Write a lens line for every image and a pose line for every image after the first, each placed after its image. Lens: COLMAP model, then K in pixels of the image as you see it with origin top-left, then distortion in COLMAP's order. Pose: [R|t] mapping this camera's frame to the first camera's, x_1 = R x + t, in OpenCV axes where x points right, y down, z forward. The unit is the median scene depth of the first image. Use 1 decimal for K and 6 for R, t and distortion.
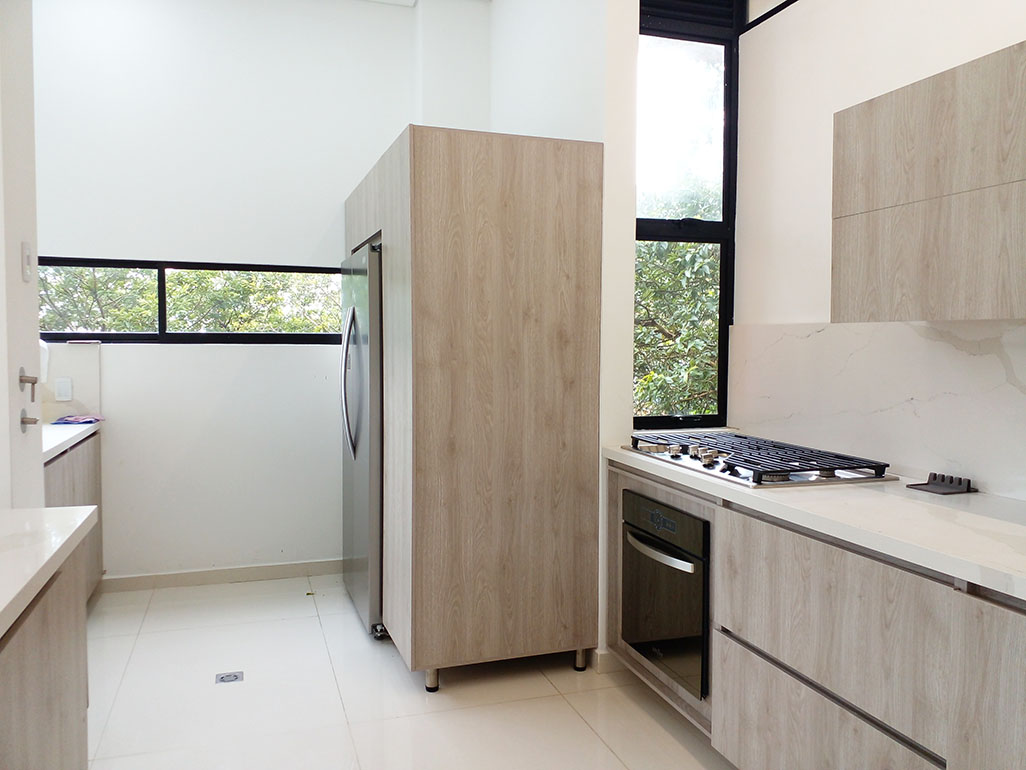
lens RADIAL K [[818.3, 0, 513.0], [0, 818.3, 385.0], [0, 0, 1]] dist [0.120835, -0.210744]
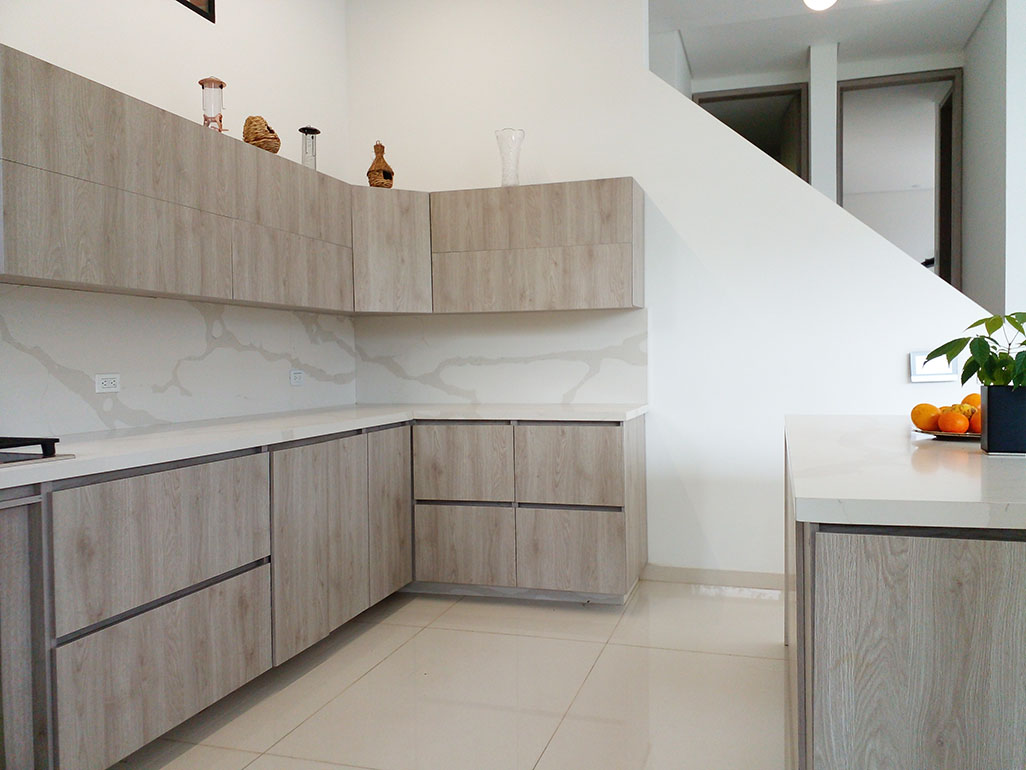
lens RADIAL K [[804.1, 0, 513.0], [0, 804.1, 385.0], [0, 0, 1]] dist [0.002464, -0.001634]
pose [[-0.809905, -0.010556, 0.586466, -0.453950], [0.039218, 0.996626, 0.072097, 0.003872], [-0.585249, 0.081392, -0.806758, 1.090227]]
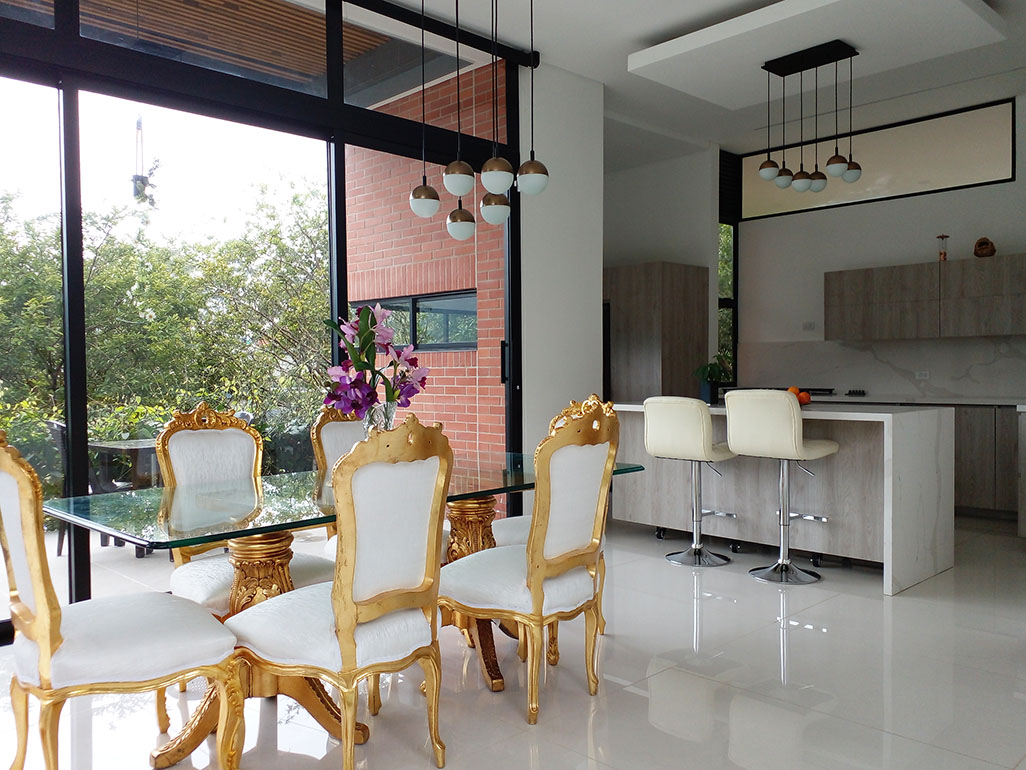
lens RADIAL K [[858.2, 0, 513.0], [0, 858.2, 385.0], [0, 0, 1]] dist [0.127478, -0.255956]
pose [[0.894902, -0.018972, 0.445860, -1.609088], [0.033806, 0.999107, -0.025339, 0.100719], [-0.444981, 0.037749, 0.894744, -1.040098]]
